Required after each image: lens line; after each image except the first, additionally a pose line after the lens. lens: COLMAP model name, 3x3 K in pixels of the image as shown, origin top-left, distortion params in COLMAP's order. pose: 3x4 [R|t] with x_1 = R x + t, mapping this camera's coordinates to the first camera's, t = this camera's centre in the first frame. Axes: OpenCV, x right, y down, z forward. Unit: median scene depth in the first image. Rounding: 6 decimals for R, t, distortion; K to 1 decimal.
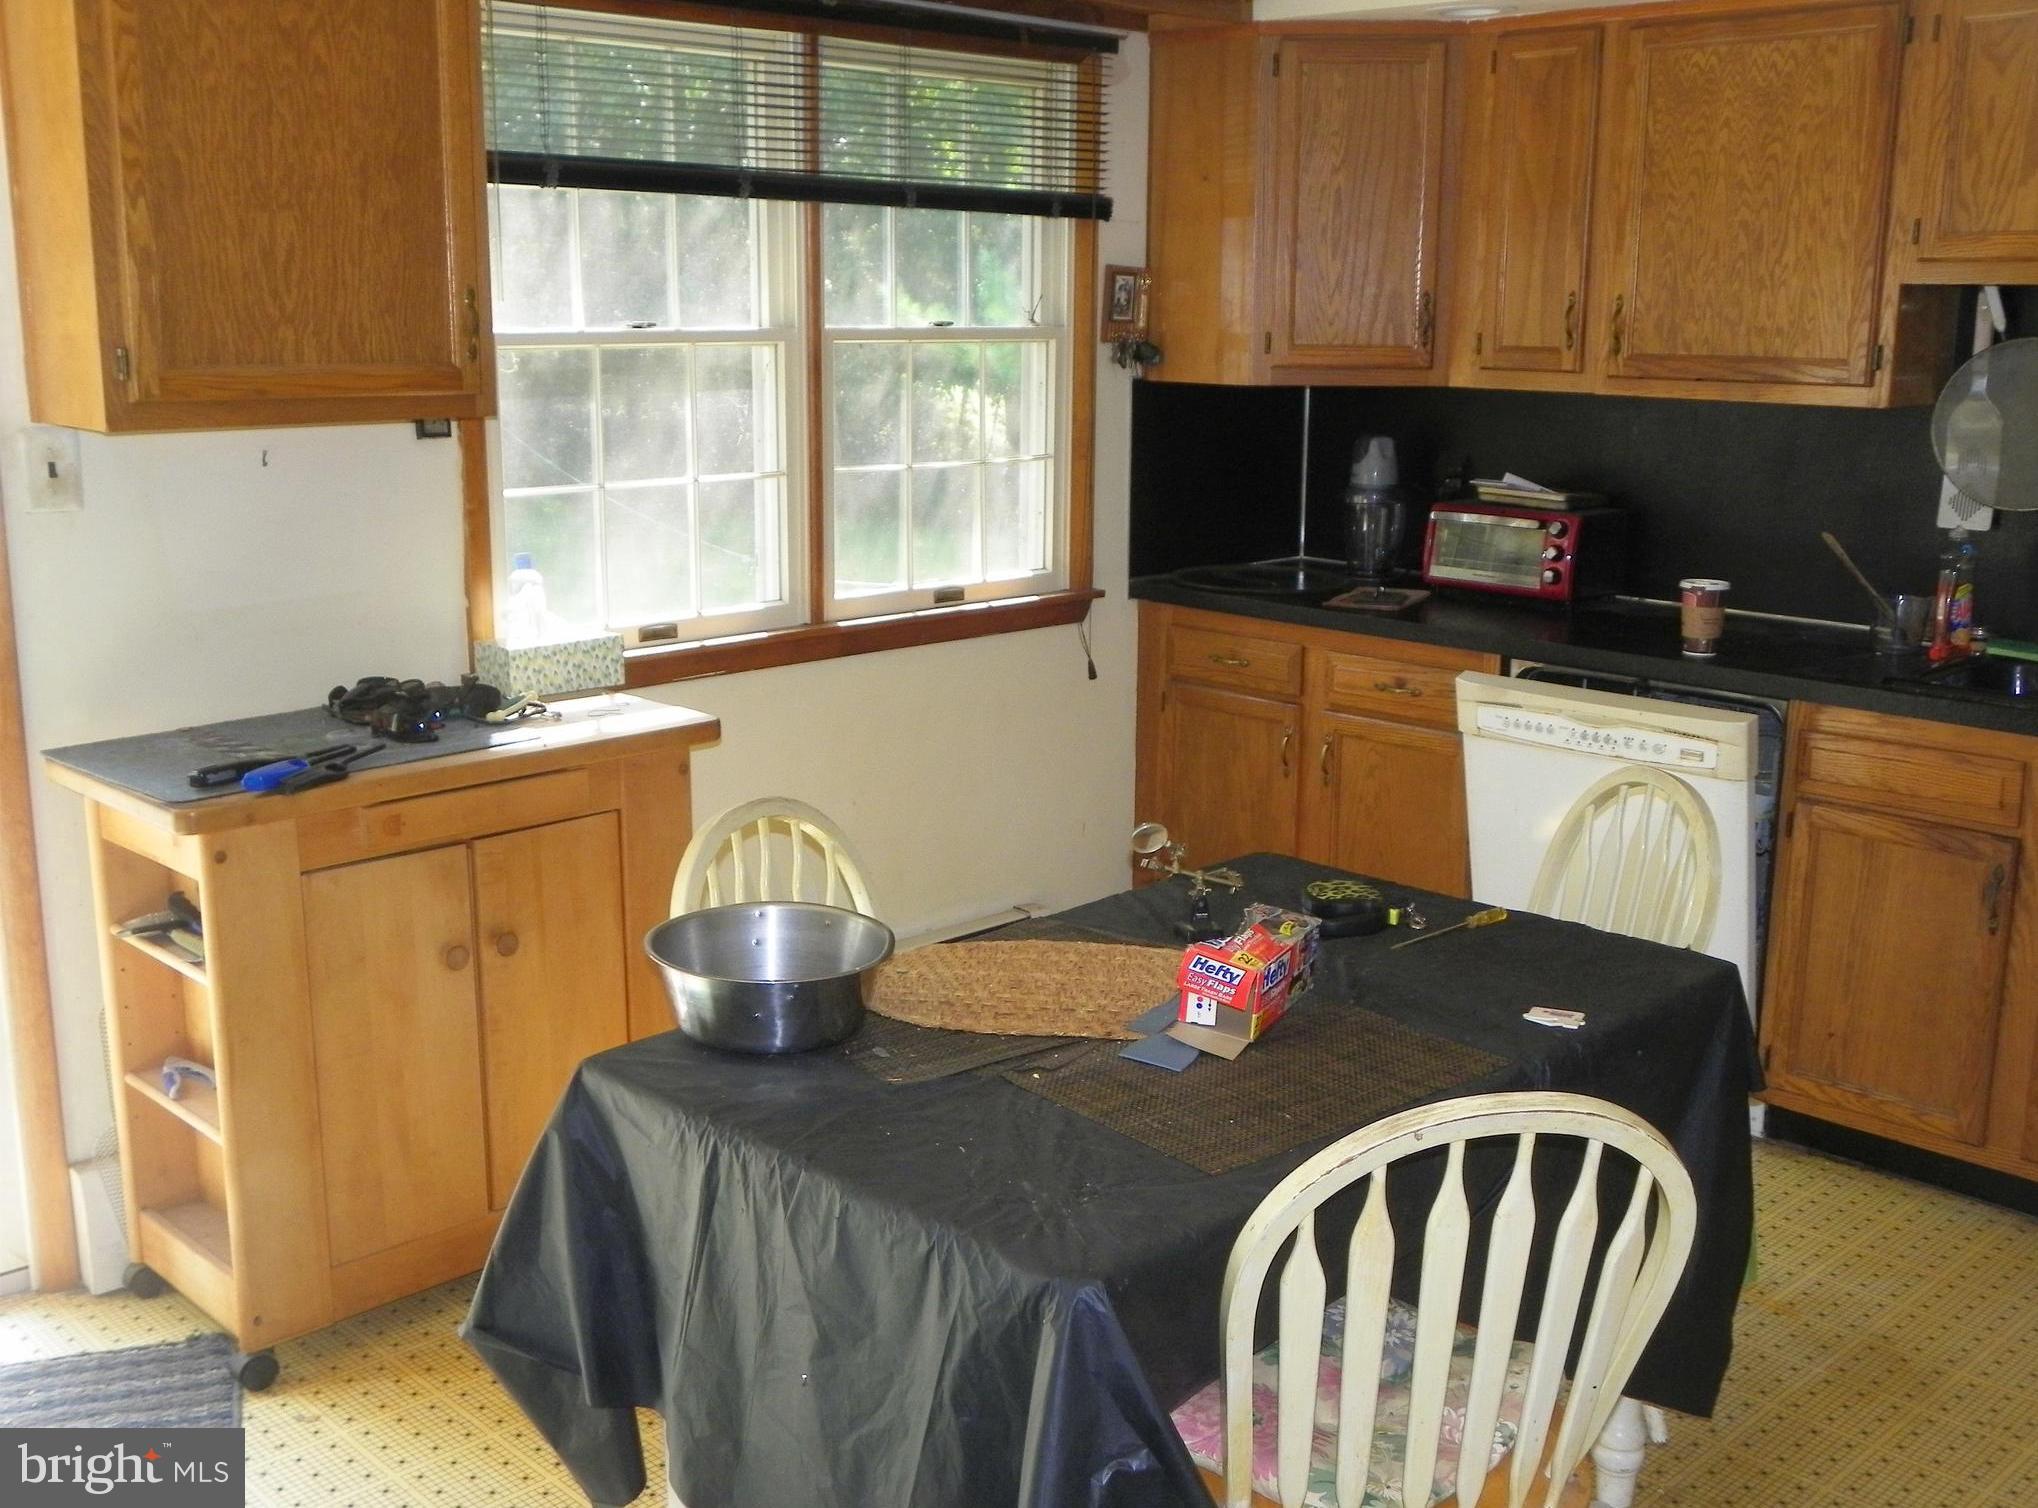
lens RADIAL K [[2050.2, 0, 1032.8], [0, 2050.2, 751.5], [0, 0, 1]] dist [-0.018332, 0.000000]
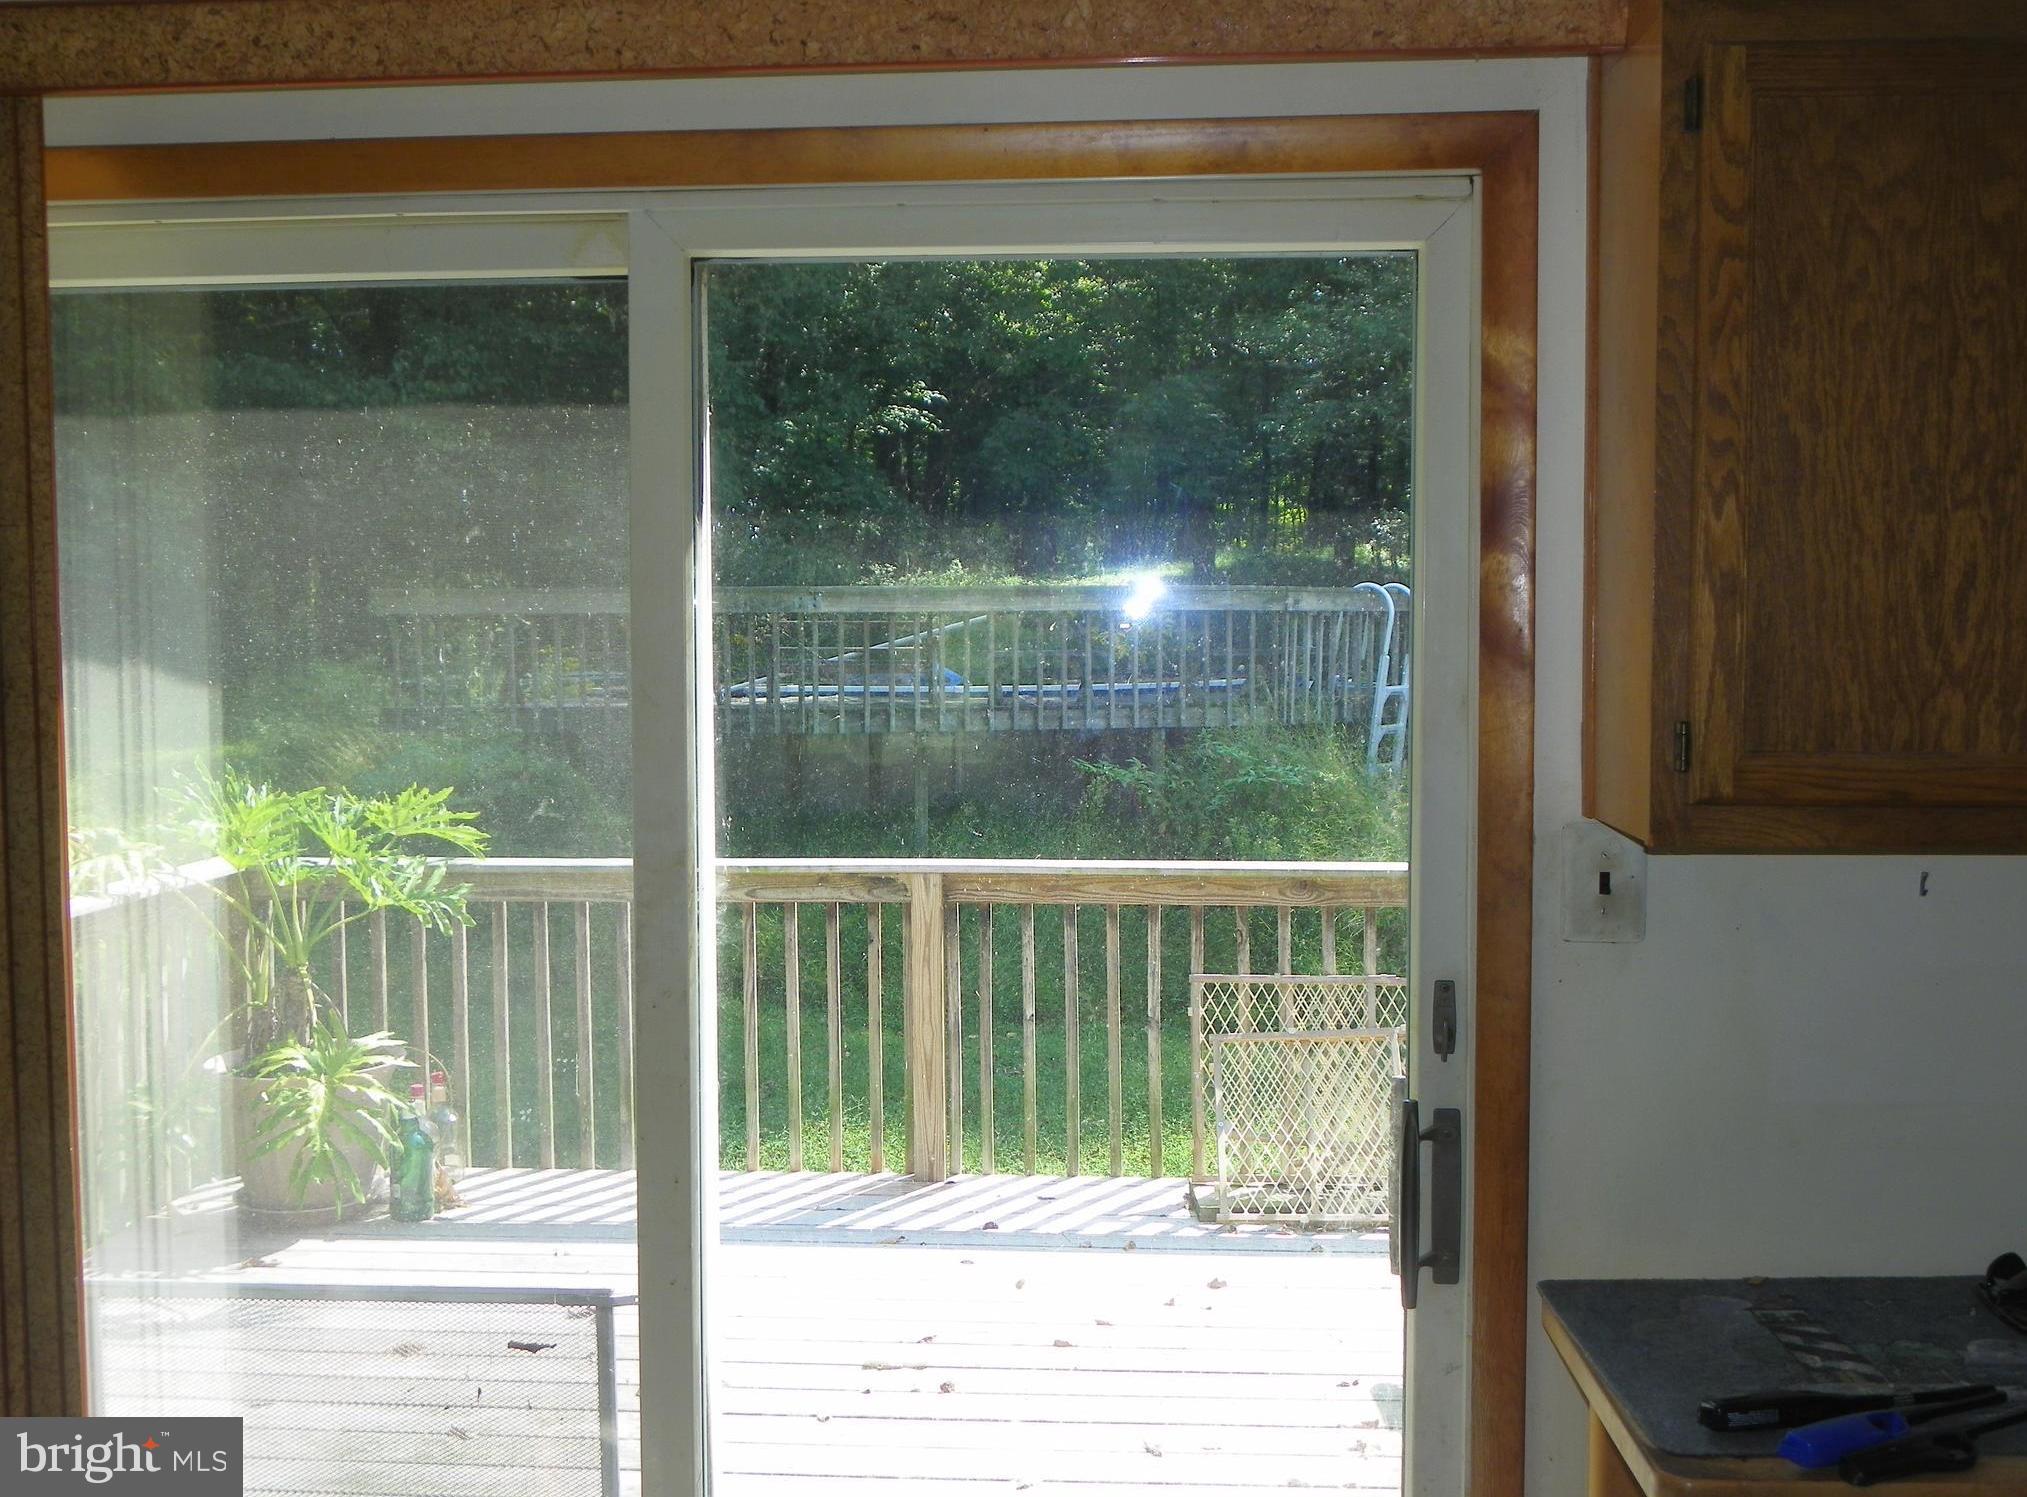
lens RADIAL K [[2039.2, 0, 1003.5], [0, 2039.2, 741.3], [0, 0, 1]] dist [-0.018332, 0.000000]
pose [[0.661482, 0.030399, -0.749345, -0.047563], [-0.153055, 0.983621, -0.095206, -0.045981], [0.734177, 0.177668, 0.655300, 0.196935]]
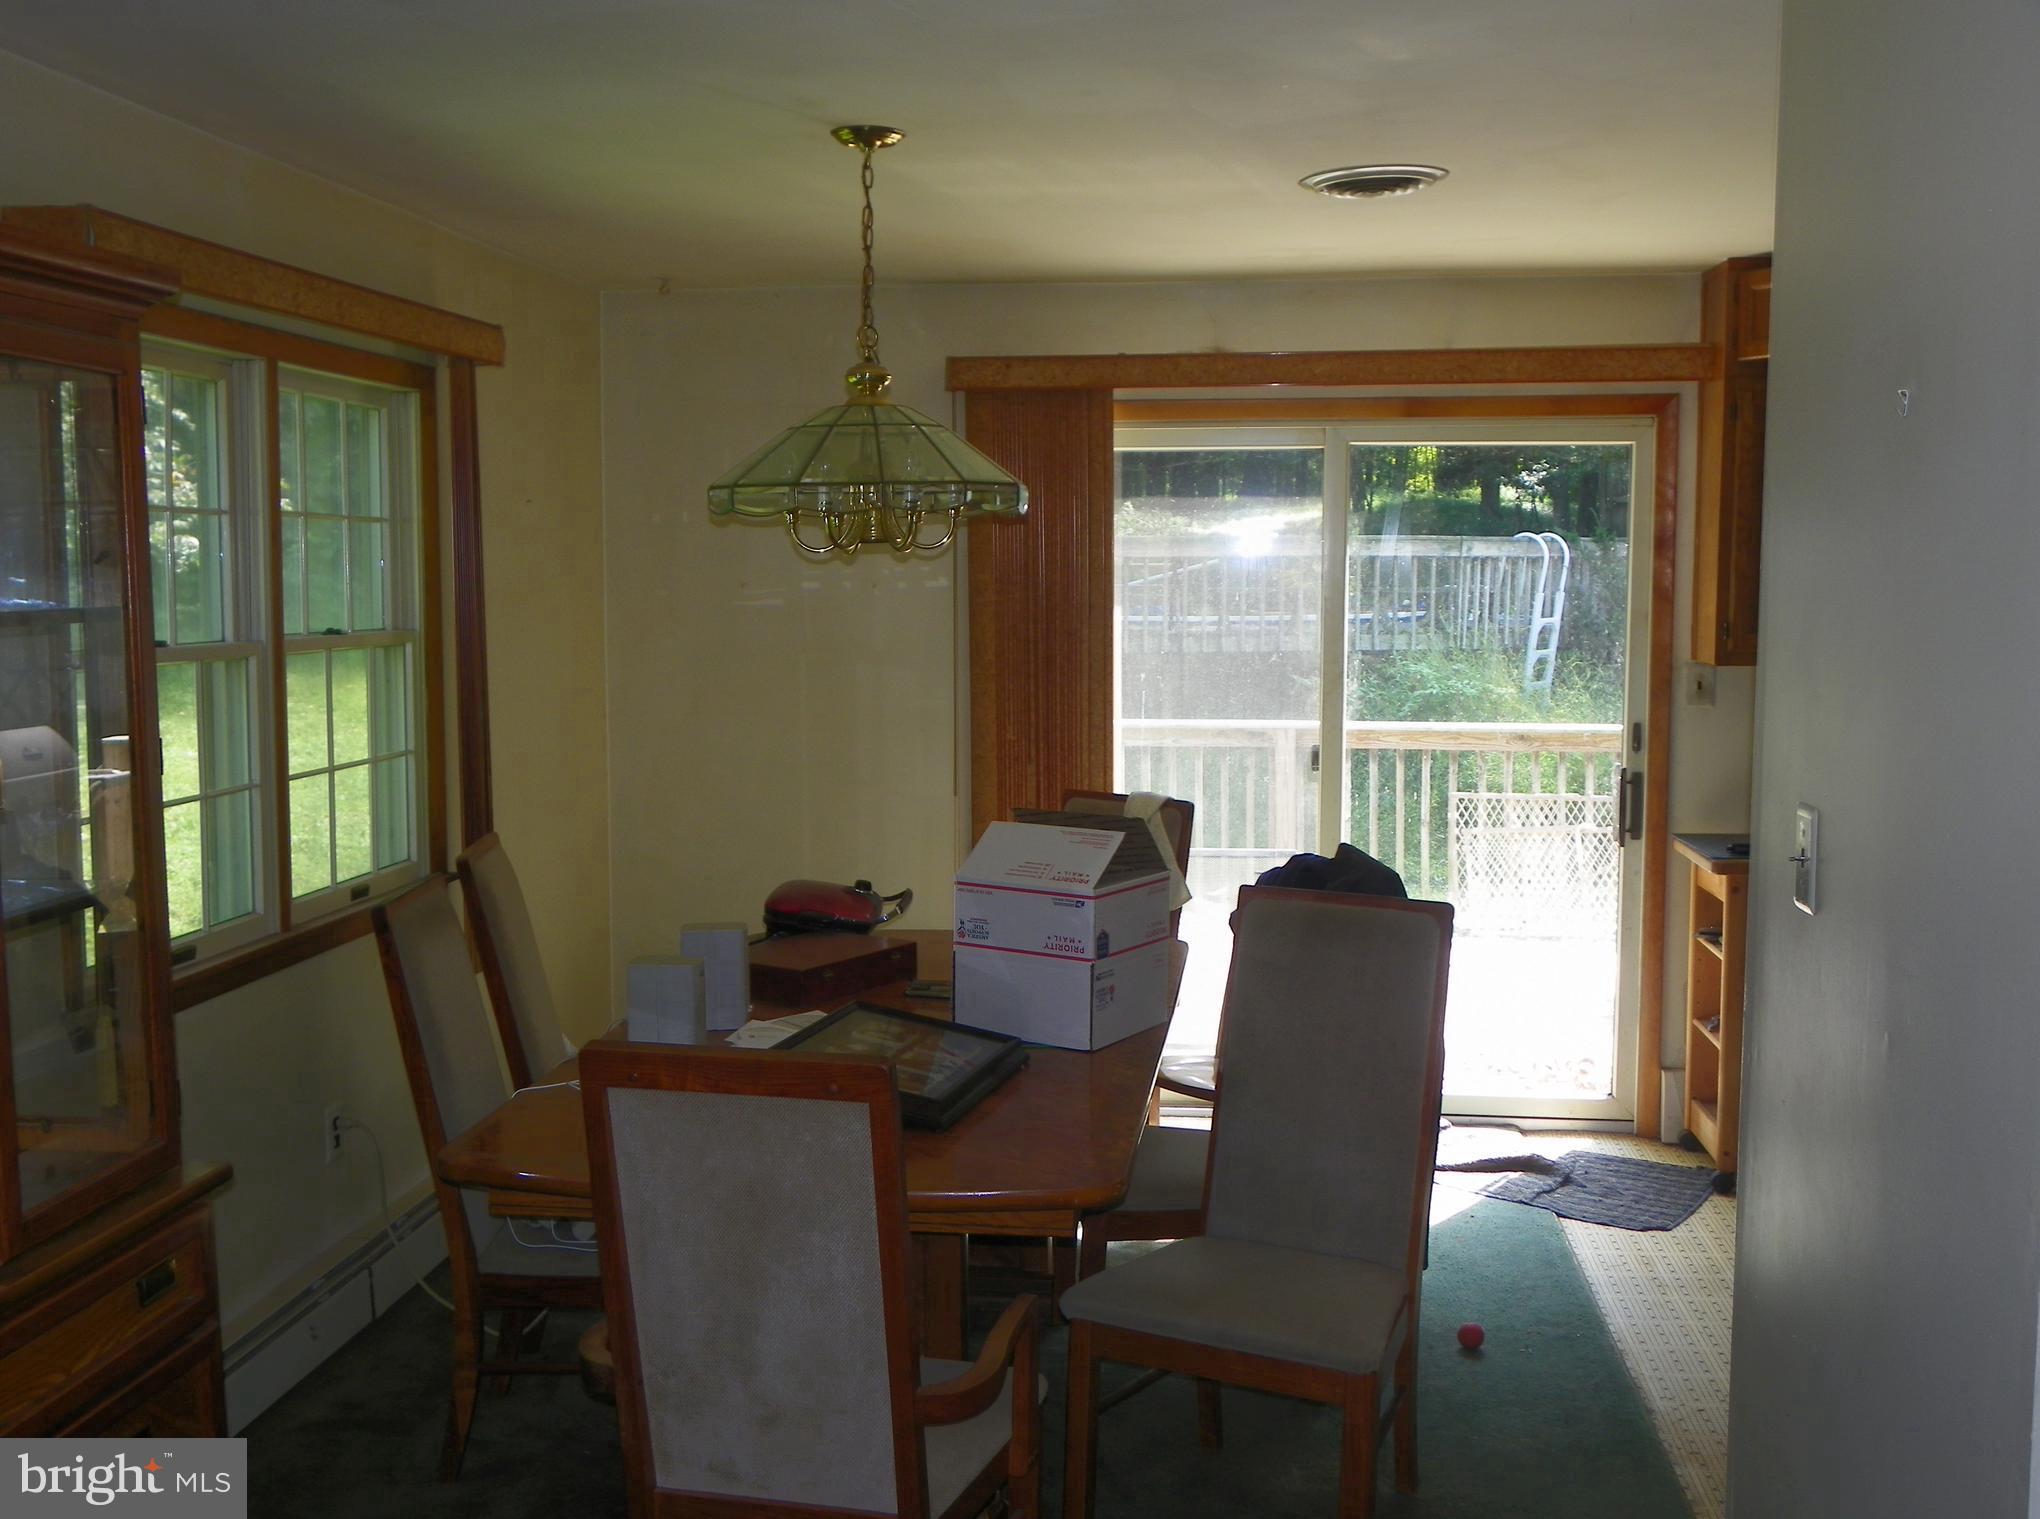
lens RADIAL K [[2052.3, 0, 1013.1], [0, 2052.3, 752.4], [0, 0, 1]] dist [-0.018332, 0.000000]
pose [[0.623365, 0.063593, -0.779340, 0.312658], [-0.163447, 0.985267, -0.050339, 0.063163], [0.764657, 0.158760, 0.624575, -0.339172]]
